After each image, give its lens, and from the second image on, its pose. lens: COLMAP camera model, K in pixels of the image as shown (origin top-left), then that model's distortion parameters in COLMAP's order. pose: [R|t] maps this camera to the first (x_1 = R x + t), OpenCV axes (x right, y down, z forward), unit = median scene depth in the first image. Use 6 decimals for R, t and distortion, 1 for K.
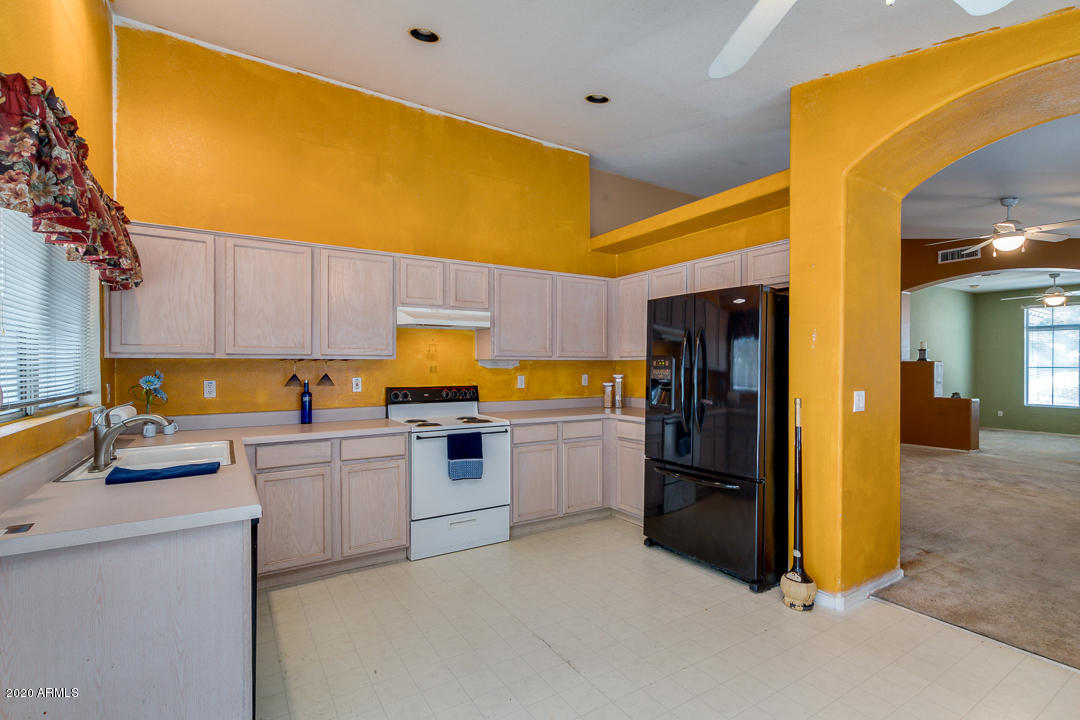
lens RADIAL K [[496.9, 0, 541.5], [0, 496.9, 365.9], [0, 0, 1]] dist [0.011996, -0.003917]
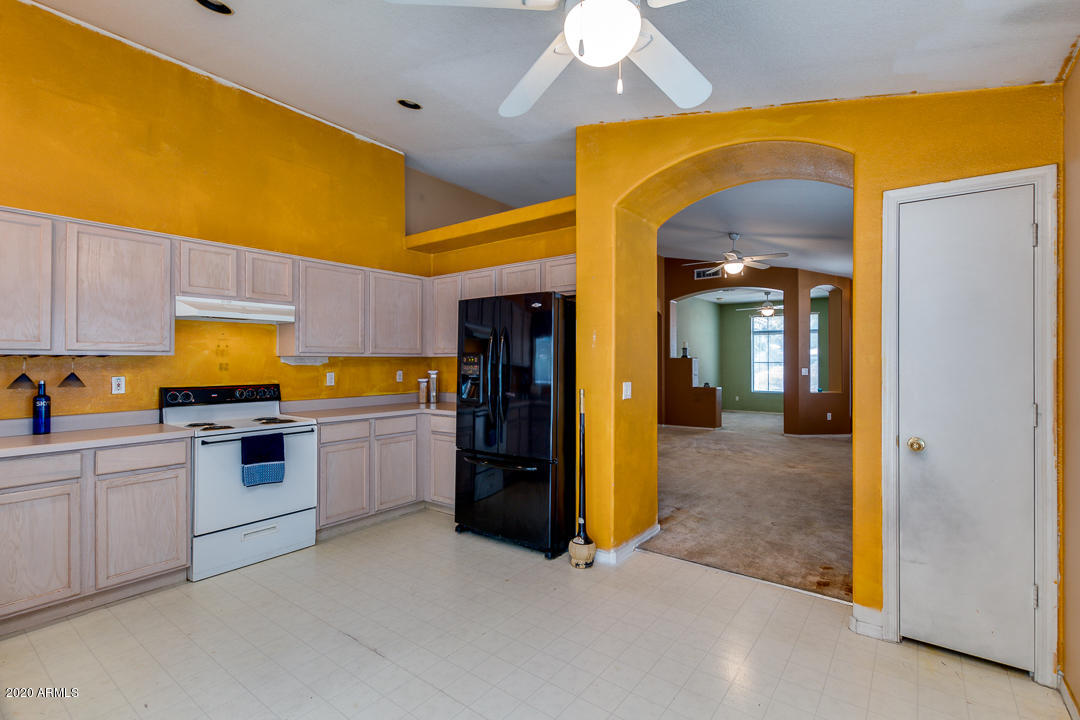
lens RADIAL K [[496.9, 0, 544.4], [0, 496.9, 356.1], [0, 0, 1]] dist [0.011996, -0.003917]
pose [[0.936739, 0.001795, 0.350024, 0.012730], [0.002405, 0.999930, -0.011566, -0.000192], [-0.350020, 0.011676, 0.936669, -0.059514]]
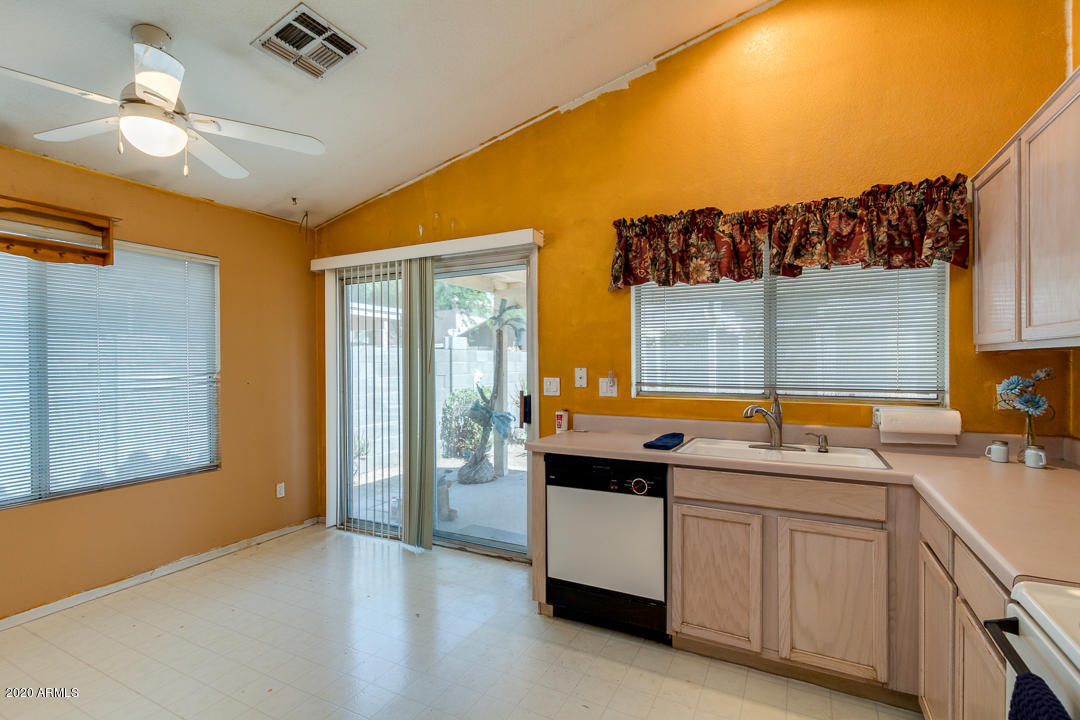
lens RADIAL K [[496.9, 0, 532.3], [0, 496.9, 366.8], [0, 0, 1]] dist [0.011996, -0.003917]
pose [[-0.867696, 0.012039, -0.496950, 0.118704], [0.005572, 0.999879, 0.014493, -0.005197], [0.497064, 0.009807, -0.867658, 1.045178]]
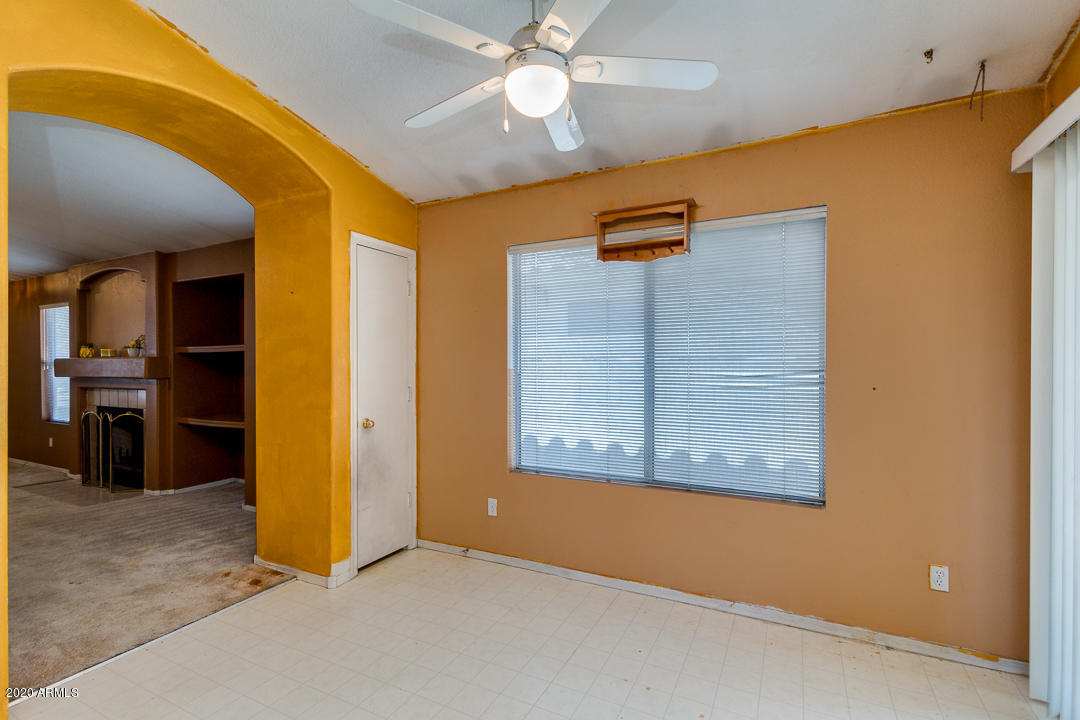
lens RADIAL K [[496.9, 0, 536.3], [0, 496.9, 365.5], [0, 0, 1]] dist [0.011996, -0.003917]
pose [[-0.498479, -0.004968, 0.866888, -0.232545], [0.011135, 0.999864, 0.012133, -0.002396], [-0.866830, 0.015701, -0.498356, 0.568530]]
